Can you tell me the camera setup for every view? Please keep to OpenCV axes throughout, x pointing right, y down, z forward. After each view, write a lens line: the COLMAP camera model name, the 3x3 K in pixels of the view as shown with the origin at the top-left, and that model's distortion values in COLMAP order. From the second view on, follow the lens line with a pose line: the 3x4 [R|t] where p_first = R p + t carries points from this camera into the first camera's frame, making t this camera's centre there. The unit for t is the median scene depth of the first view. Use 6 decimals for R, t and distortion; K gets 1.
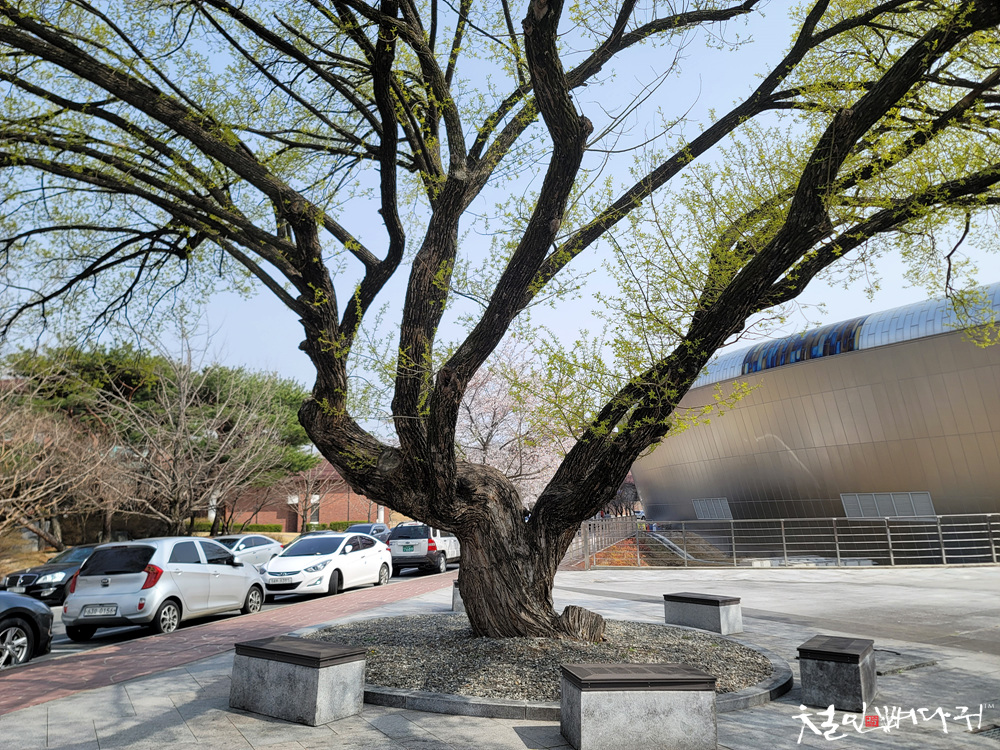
lens RADIAL K [[711.9, 0, 498.2], [0, 711.9, 378.7], [0, 0, 1]] dist [0.052310, -0.010515]
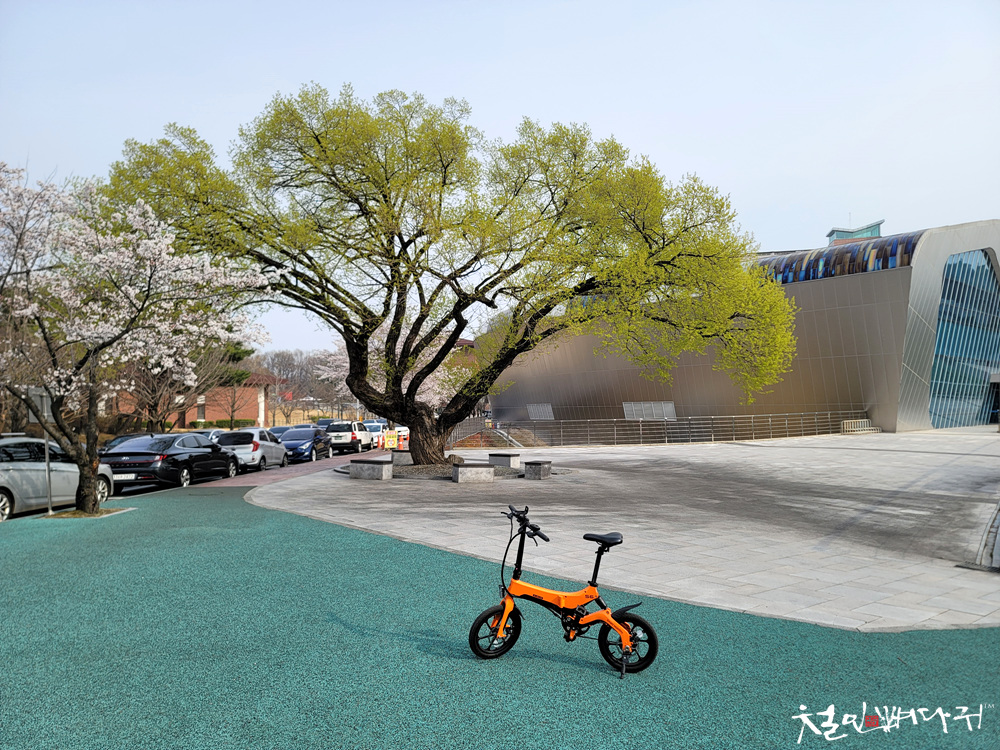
lens RADIAL K [[711.9, 0, 502.8], [0, 711.9, 378.5], [0, 0, 1]] dist [0.052310, -0.010515]
pose [[0.978387, 0.016991, 0.206085, -0.200725], [-0.045464, 0.989908, 0.134224, -0.247274], [-0.201724, -0.140693, 0.969285, -1.193392]]
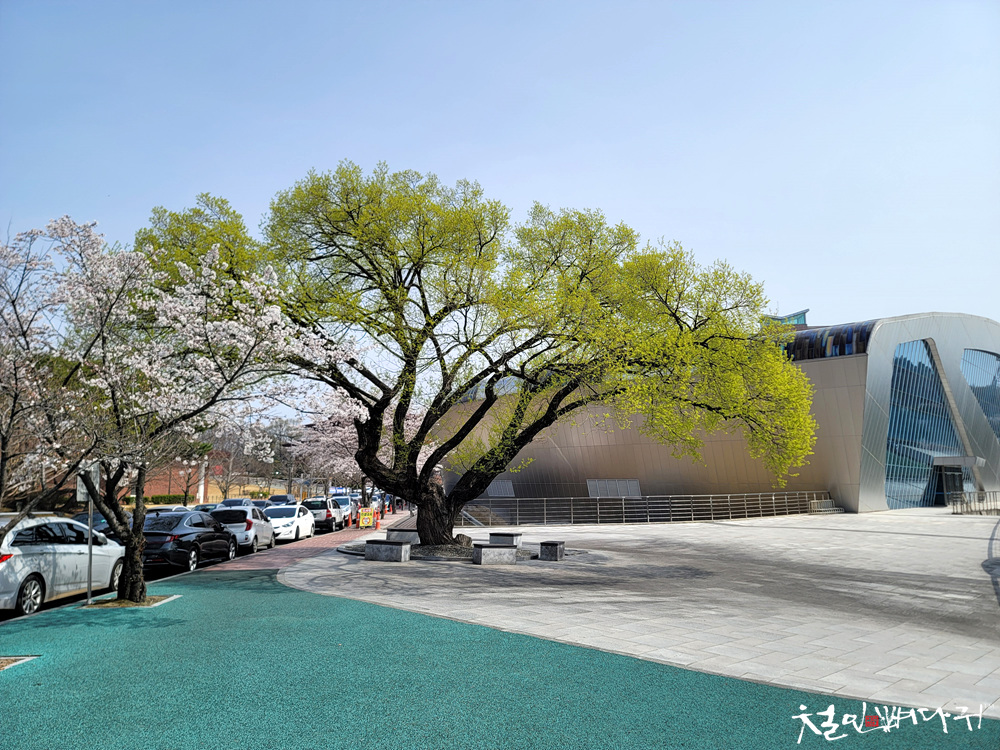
lens RADIAL K [[711.9, 0, 498.8], [0, 711.9, 373.1], [0, 0, 1]] dist [0.052310, -0.010515]
pose [[0.956681, 0.061248, 0.284624, -0.405873], [-0.068961, 0.997472, 0.017148, -0.236638], [-0.282854, -0.036033, 0.958486, -1.122703]]
